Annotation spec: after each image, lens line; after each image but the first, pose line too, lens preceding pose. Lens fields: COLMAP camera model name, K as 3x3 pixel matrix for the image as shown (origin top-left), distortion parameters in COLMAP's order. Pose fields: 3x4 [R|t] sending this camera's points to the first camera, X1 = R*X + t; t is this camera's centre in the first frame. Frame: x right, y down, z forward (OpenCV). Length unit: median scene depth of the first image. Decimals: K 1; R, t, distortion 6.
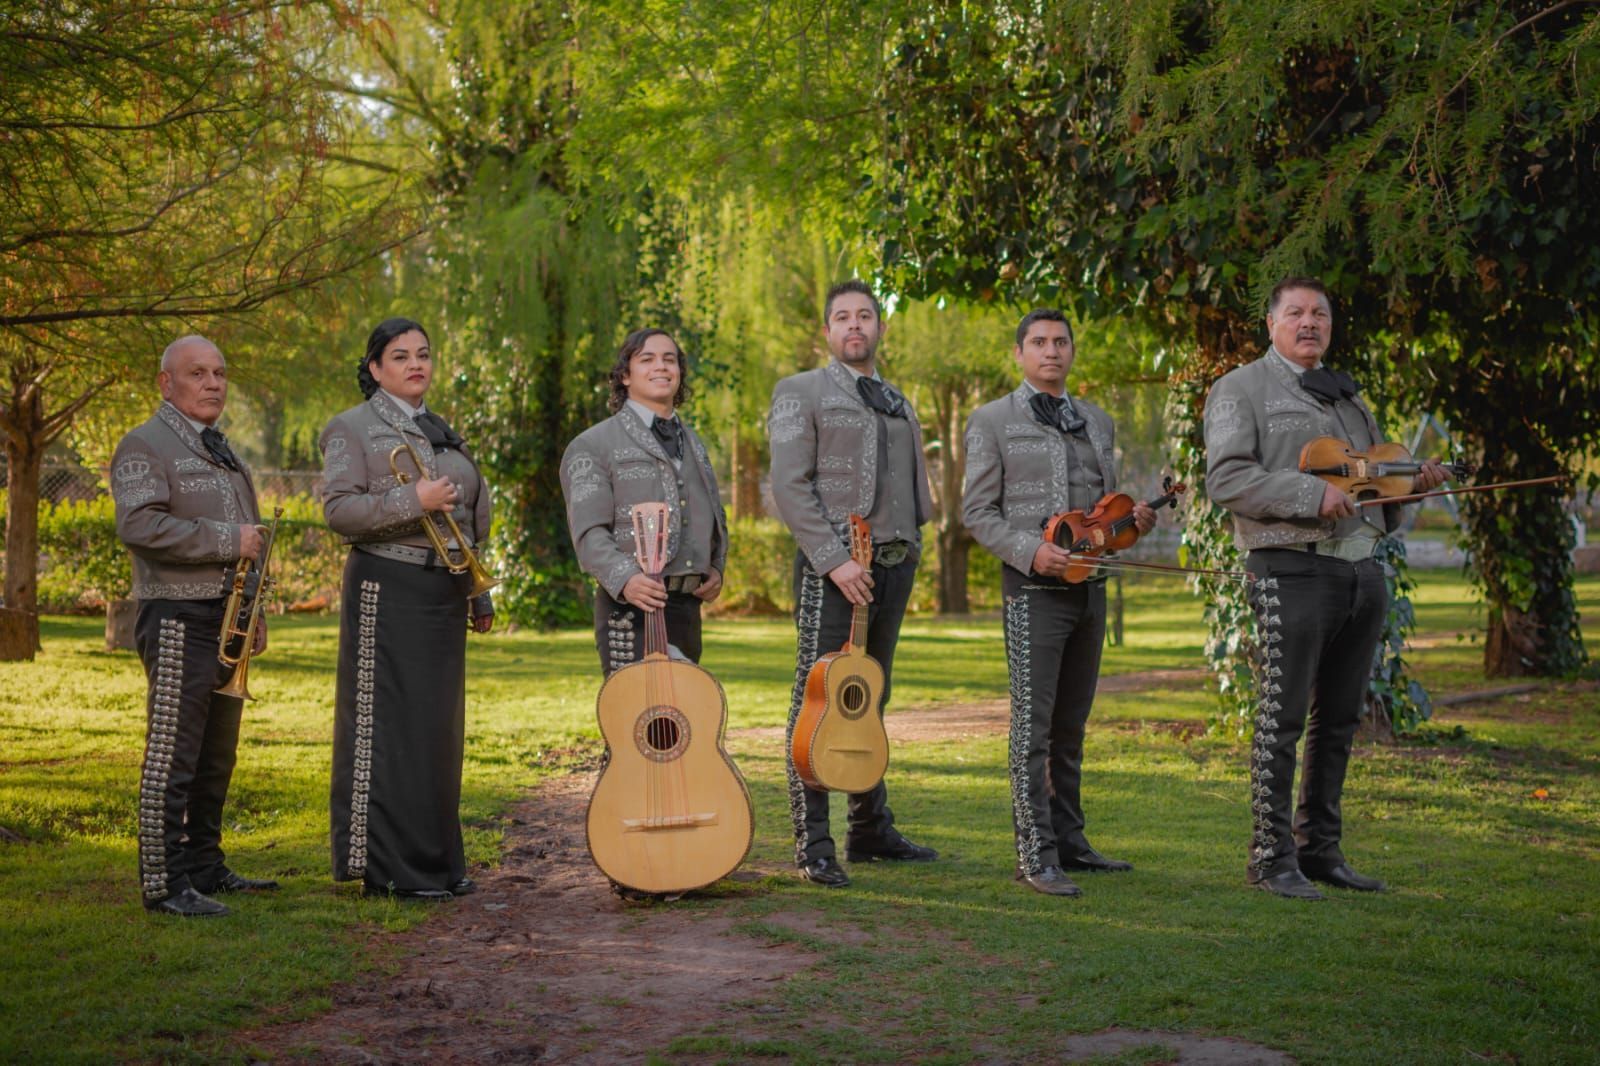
lens RADIAL K [[2278.8, 0, 800.0], [0, 2278.8, 533.0], [0, 0, 1]] dist [-0.182579, 0.113513]
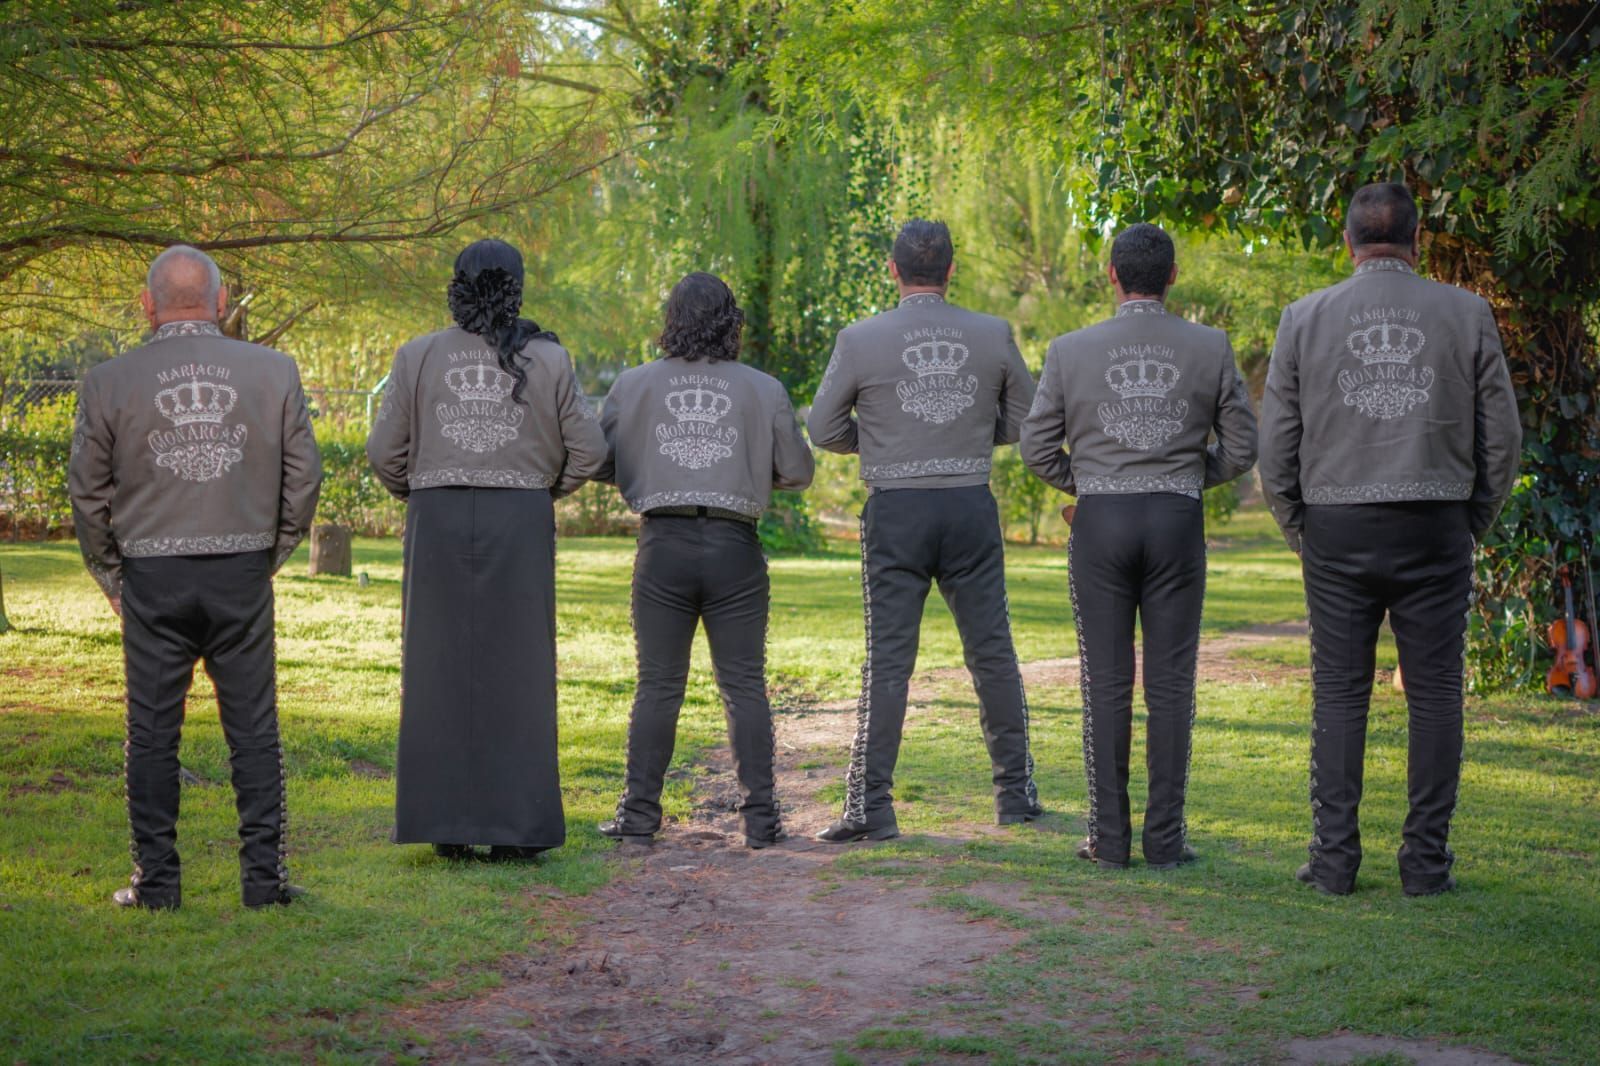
lens RADIAL K [[2278.8, 0, 800.0], [0, 2278.8, 533.0], [0, 0, 1]] dist [-0.182579, 0.113513]
pose [[0.995646, 0.010735, -0.092595, 0.001003], [-0.007550, 0.999370, 0.034681, -0.005468], [0.092909, -0.033831, 0.995100, 0.038429]]
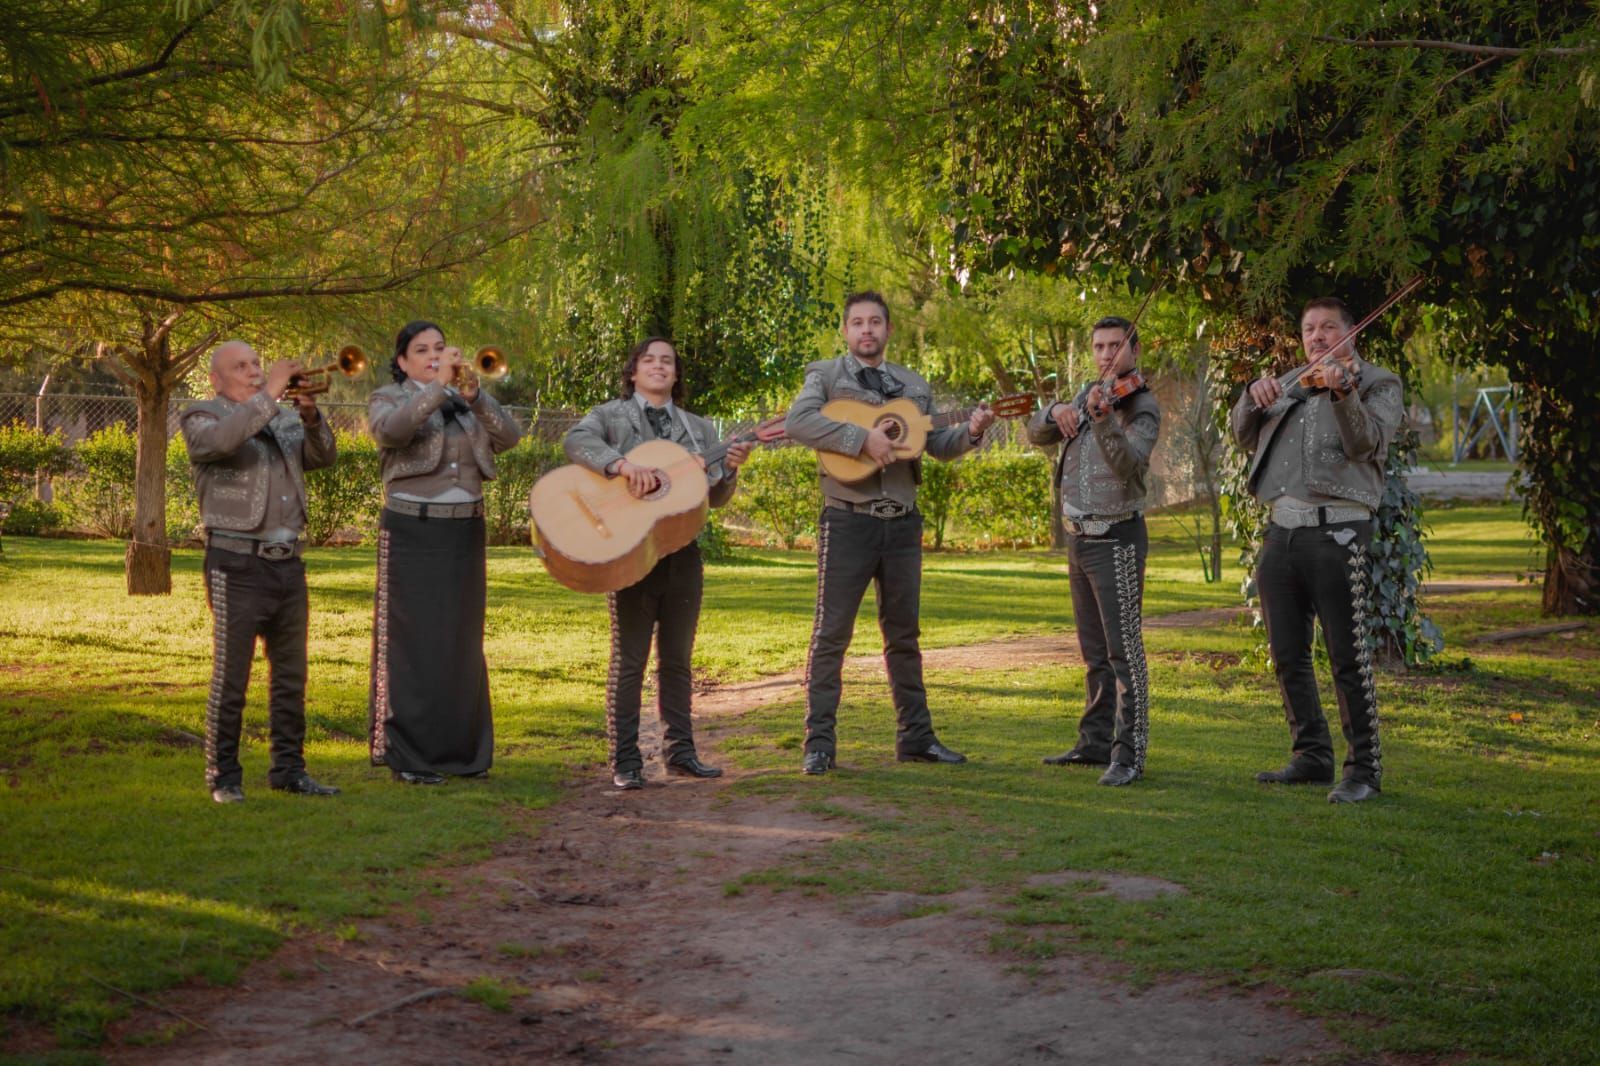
lens RADIAL K [[2469.1, 0, 800.0], [0, 2469.1, 533.0], [0, 0, 1]] dist [-0.194362, 0.029179]
pose [[0.998515, 0.003764, -0.054339, 0.026875], [-0.002046, 0.999498, 0.031627, -0.013888], [0.054431, -0.031469, 0.998022, -0.221279]]
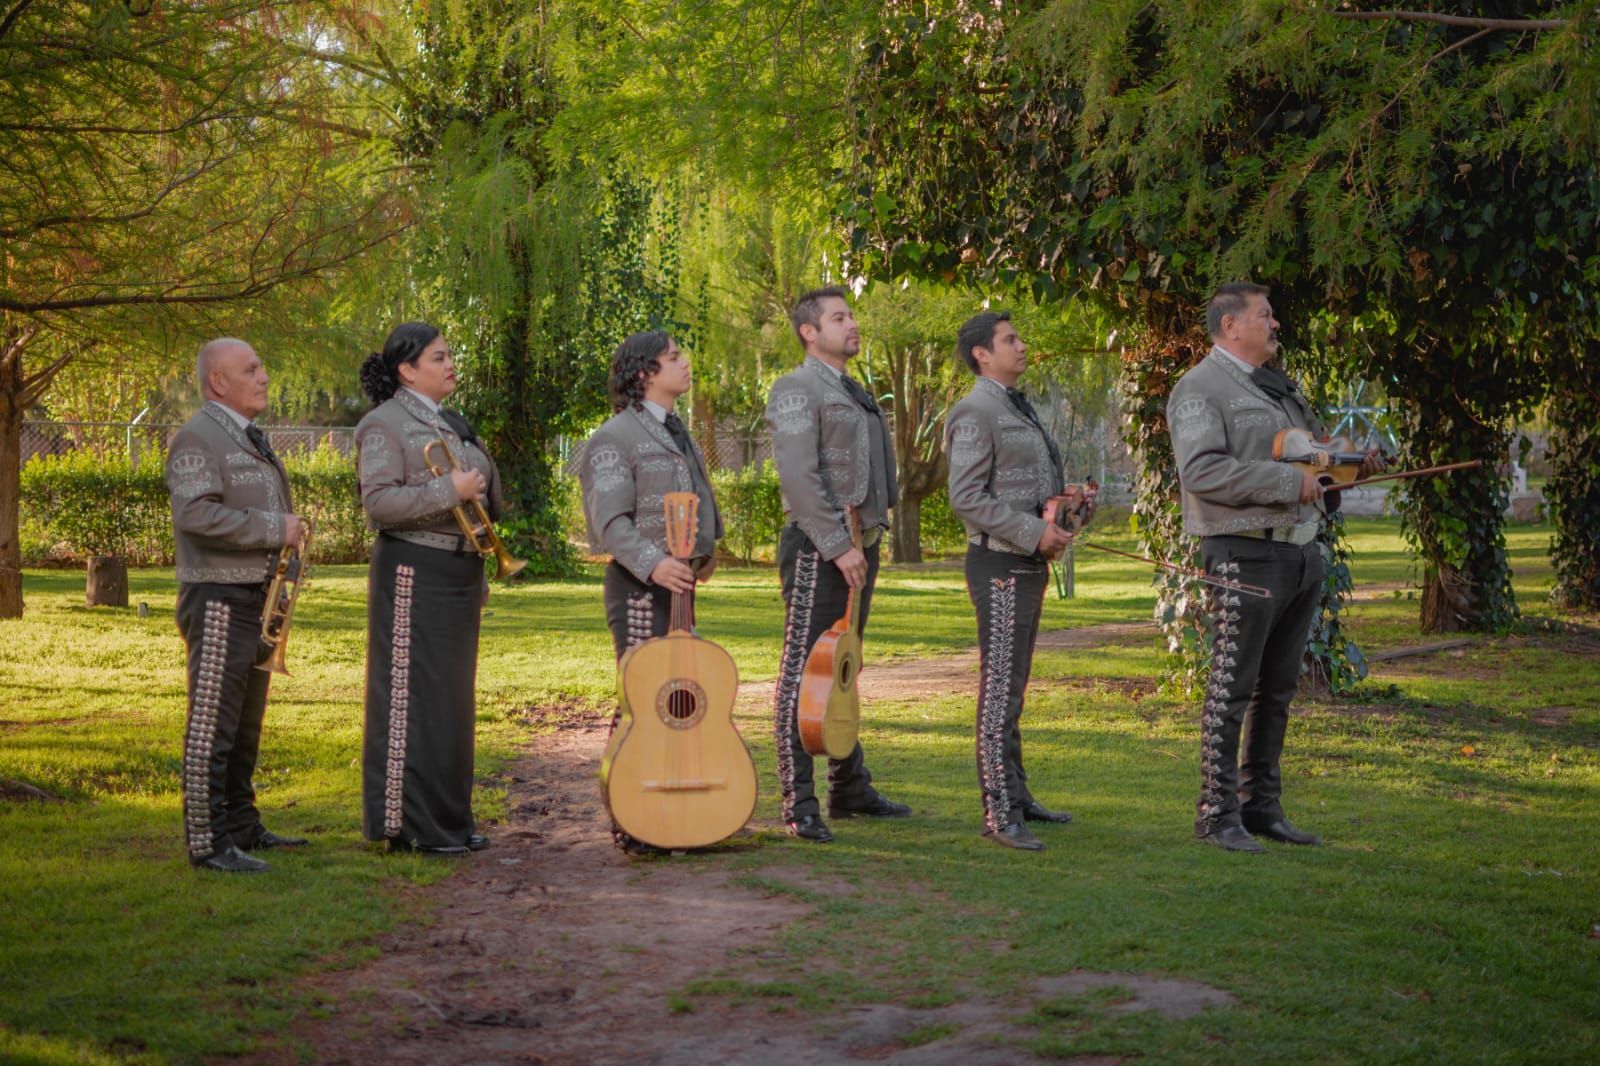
lens RADIAL K [[2274.5, 0, 765.3], [0, 2274.5, 521.0], [0, 0, 1]] dist [-0.176285, 0.070202]
pose [[0.999965, -0.002043, 0.008128, -0.012432], [0.001874, 0.999781, 0.020858, -0.014065], [-0.008169, -0.020842, 0.999749, -0.059007]]
